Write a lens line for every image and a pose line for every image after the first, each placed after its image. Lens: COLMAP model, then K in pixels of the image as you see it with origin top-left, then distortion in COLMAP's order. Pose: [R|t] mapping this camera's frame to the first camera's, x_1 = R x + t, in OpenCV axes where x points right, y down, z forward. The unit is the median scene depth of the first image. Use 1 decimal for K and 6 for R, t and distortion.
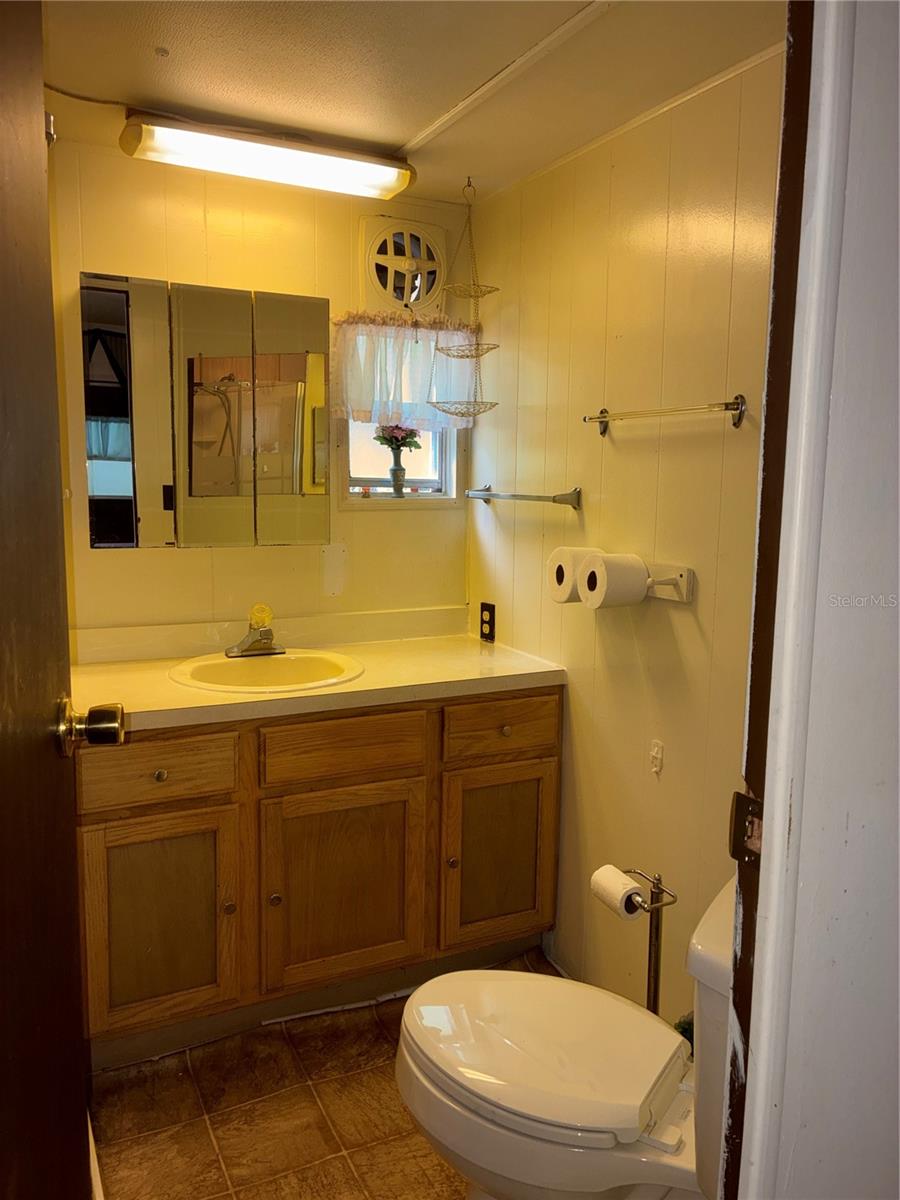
lens RADIAL K [[907.4, 0, 457.3], [0, 907.4, 606.2], [0, 0, 1]] dist [0.060092, -0.080177]
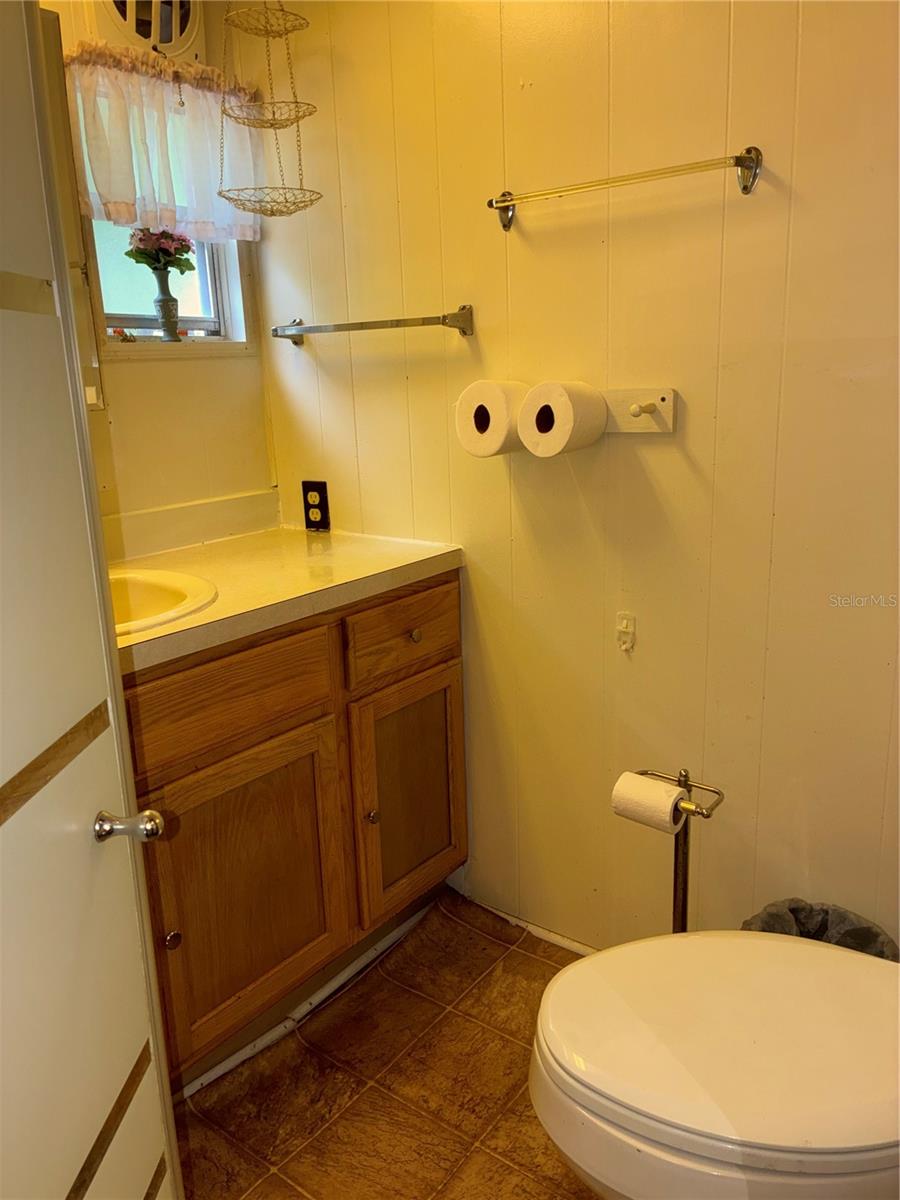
lens RADIAL K [[907.4, 0, 440.2], [0, 907.4, 603.1], [0, 0, 1]] dist [0.060092, -0.080177]
pose [[0.895312, -0.155629, 0.417367, -0.244761], [0.112878, 0.985664, 0.125398, 0.017048], [-0.430900, -0.065159, 0.900044, 0.307051]]
